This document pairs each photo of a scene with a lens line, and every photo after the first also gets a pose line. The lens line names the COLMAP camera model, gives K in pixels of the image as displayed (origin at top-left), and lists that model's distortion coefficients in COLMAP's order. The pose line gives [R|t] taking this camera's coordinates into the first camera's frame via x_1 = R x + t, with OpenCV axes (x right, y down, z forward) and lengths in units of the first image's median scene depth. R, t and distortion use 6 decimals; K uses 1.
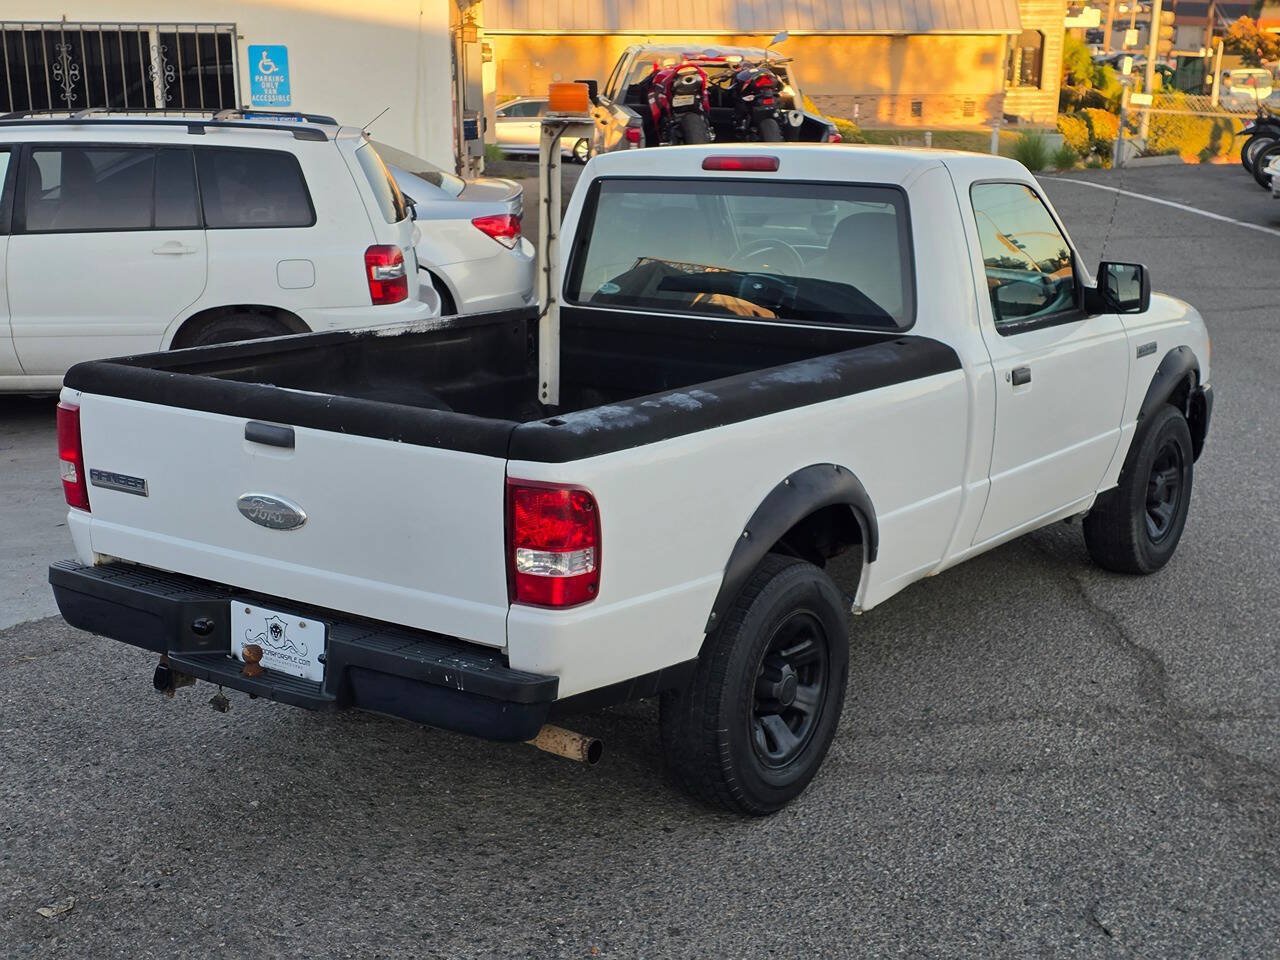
lens RADIAL K [[1742.6, 0, 639.2], [0, 1742.6, 532.6], [0, 0, 1]] dist [0.110196, -0.083850]
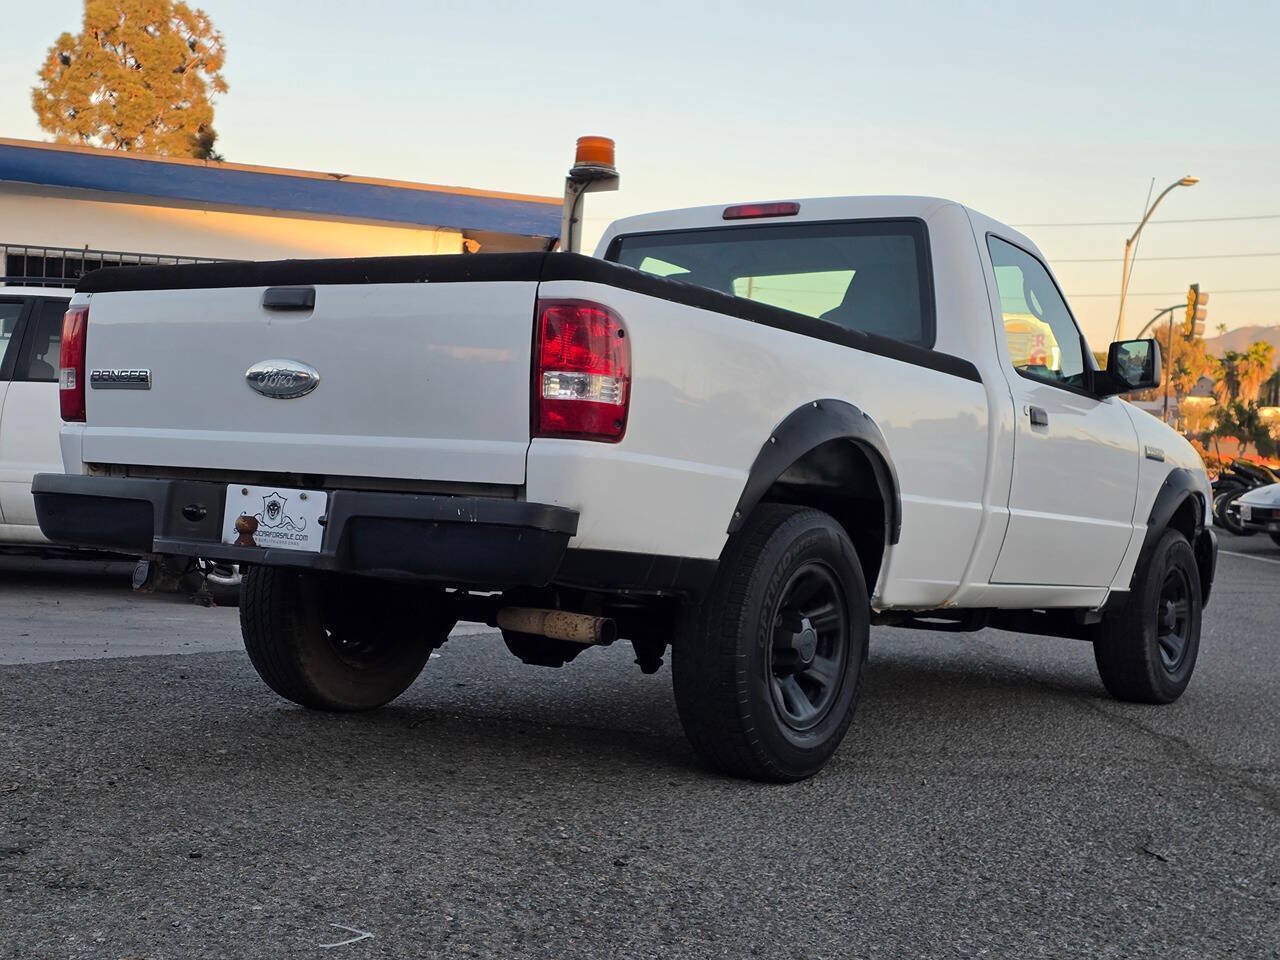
lens RADIAL K [[1747.5, 0, 661.2], [0, 1747.5, 476.8], [0, 0, 1]] dist [0.084919, 0.041029]
pose [[0.998373, 0.051258, 0.024971, -0.021165], [-0.042956, 0.964180, -0.261749, 0.247245], [-0.037493, 0.260251, 0.964813, 0.068951]]
